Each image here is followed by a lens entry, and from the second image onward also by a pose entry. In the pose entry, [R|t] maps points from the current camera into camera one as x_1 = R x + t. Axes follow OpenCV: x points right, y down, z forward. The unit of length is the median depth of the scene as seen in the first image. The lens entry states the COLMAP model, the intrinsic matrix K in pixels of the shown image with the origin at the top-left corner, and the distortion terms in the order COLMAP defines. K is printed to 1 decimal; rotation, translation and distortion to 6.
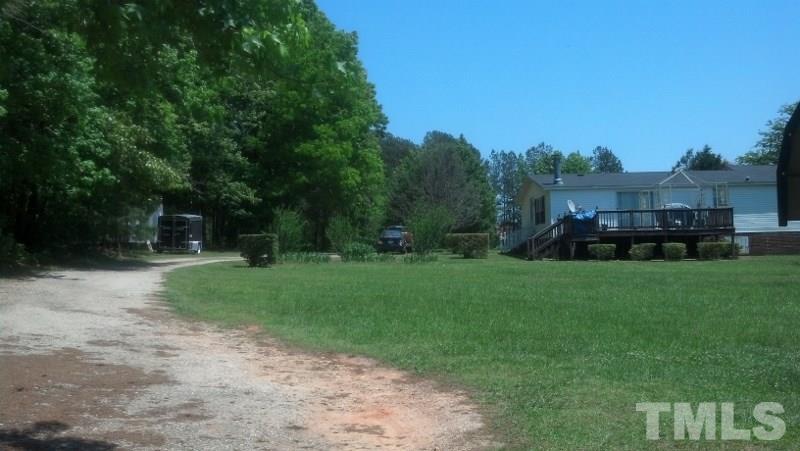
lens RADIAL K [[869.0, 0, 400.8], [0, 869.0, 225.6], [0, 0, 1]] dist [0.062567, 0.000000]
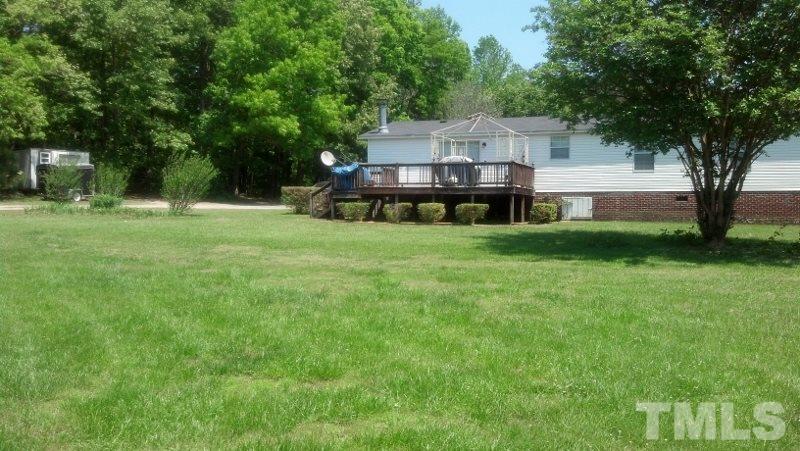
lens RADIAL K [[869.0, 0, 400.5], [0, 869.0, 224.1], [0, 0, 1]] dist [0.062567, 0.000000]
pose [[0.909295, 0.034027, -0.414758, 0.614790], [-0.008963, 0.998022, 0.062228, -0.011393], [0.416055, -0.052866, 0.907802, 0.226144]]
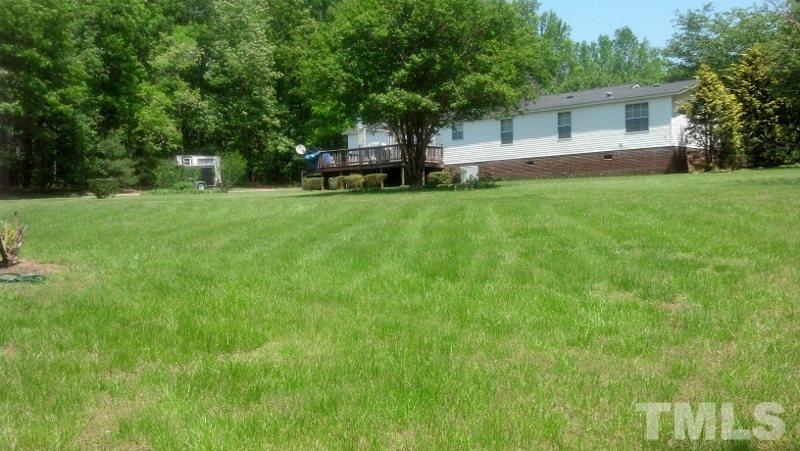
lens RADIAL K [[869.0, 0, 399.8], [0, 869.0, 226.1], [0, 0, 1]] dist [0.062567, 0.000000]
pose [[0.730213, 0.008377, -0.683169, 1.168395], [0.045162, 0.997146, 0.060499, 0.019555], [0.681726, -0.075031, 0.727750, 0.136768]]
